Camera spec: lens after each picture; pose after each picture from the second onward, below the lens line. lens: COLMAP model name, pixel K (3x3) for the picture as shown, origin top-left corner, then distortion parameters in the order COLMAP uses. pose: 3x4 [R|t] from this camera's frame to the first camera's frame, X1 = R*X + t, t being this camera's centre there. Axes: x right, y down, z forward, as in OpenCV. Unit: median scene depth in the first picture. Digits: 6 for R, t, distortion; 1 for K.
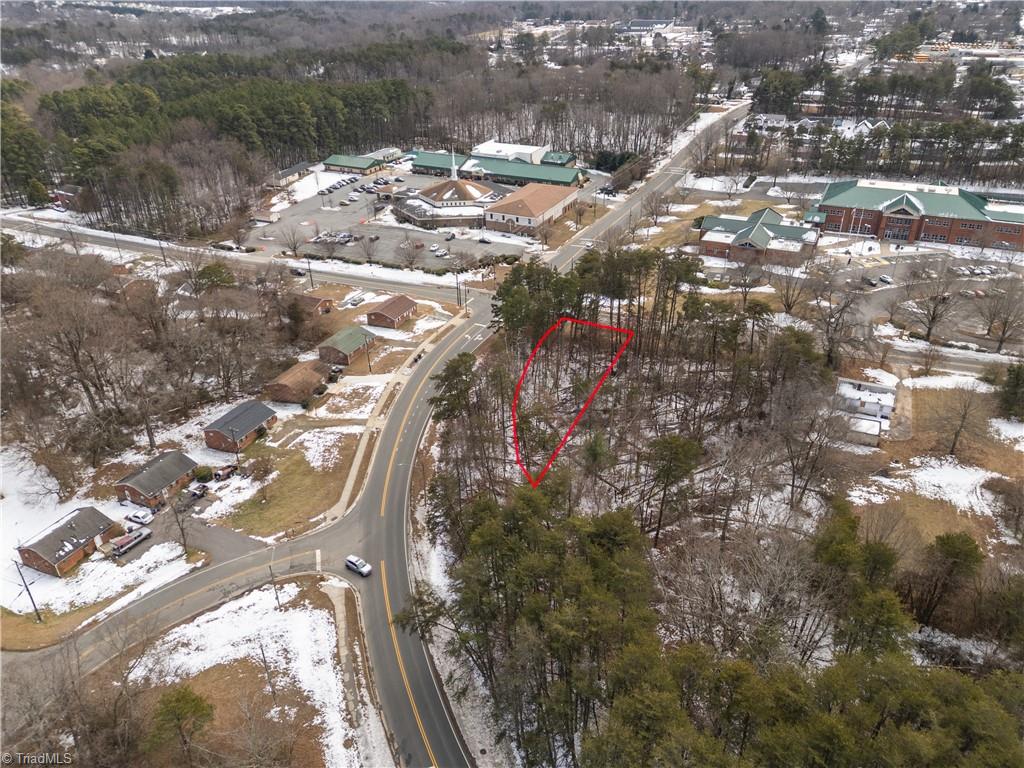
lens RADIAL K [[751.3, 0, 512.0], [0, 751.3, 384.0], [0, 0, 1]] dist [0.075811, -0.056831]
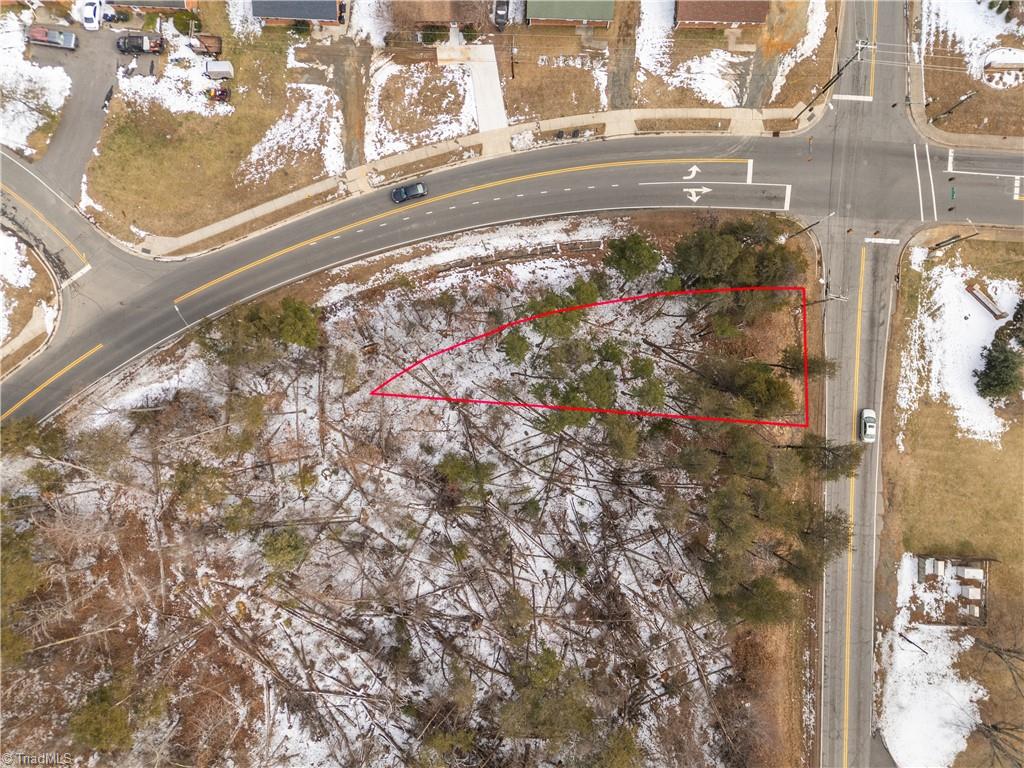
lens RADIAL K [[751.3, 0, 512.0], [0, 751.3, 384.0], [0, 0, 1]] dist [0.075811, -0.056831]
pose [[0.383855, 0.923316, -0.011964, 0.031179], [-0.436504, 0.192858, 0.878789, -0.370123], [0.813707, -0.332105, 0.477061, 0.474314]]
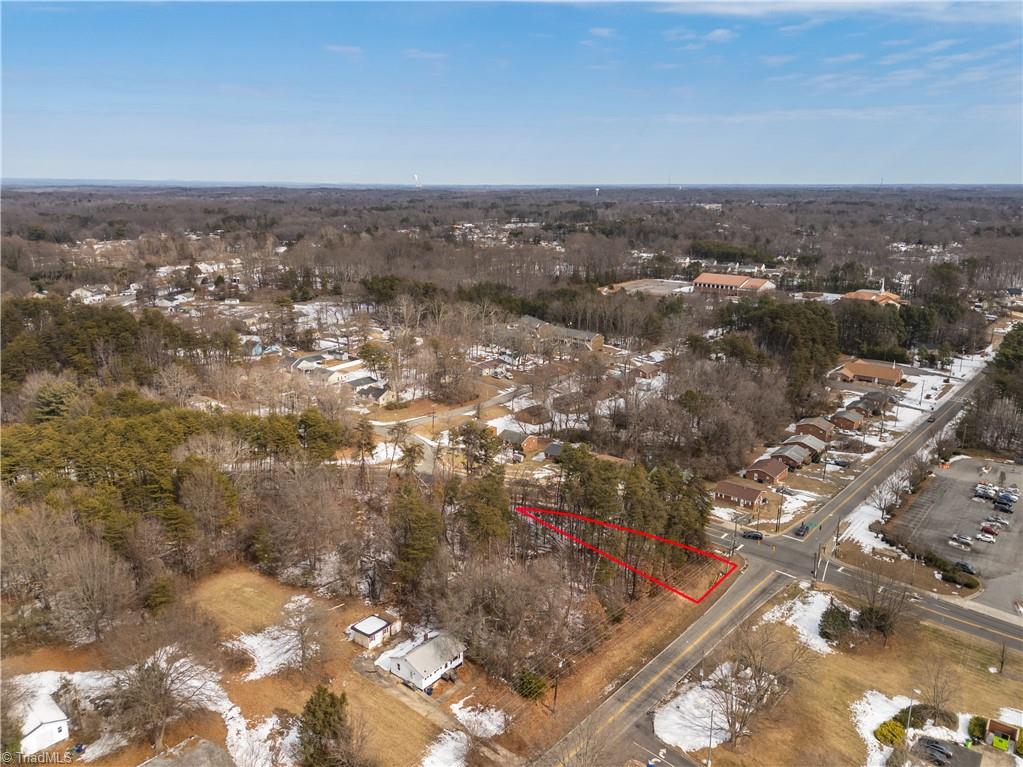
lens RADIAL K [[757.3, 0, 497.0], [0, 757.3, 403.2], [0, 0, 1]] dist [0.066841, -0.055407]
pose [[-0.238168, 0.286972, -0.927859, 0.732723], [-0.482293, 0.794289, 0.369458, -0.360705], [0.843012, 0.535493, -0.050770, 0.599784]]
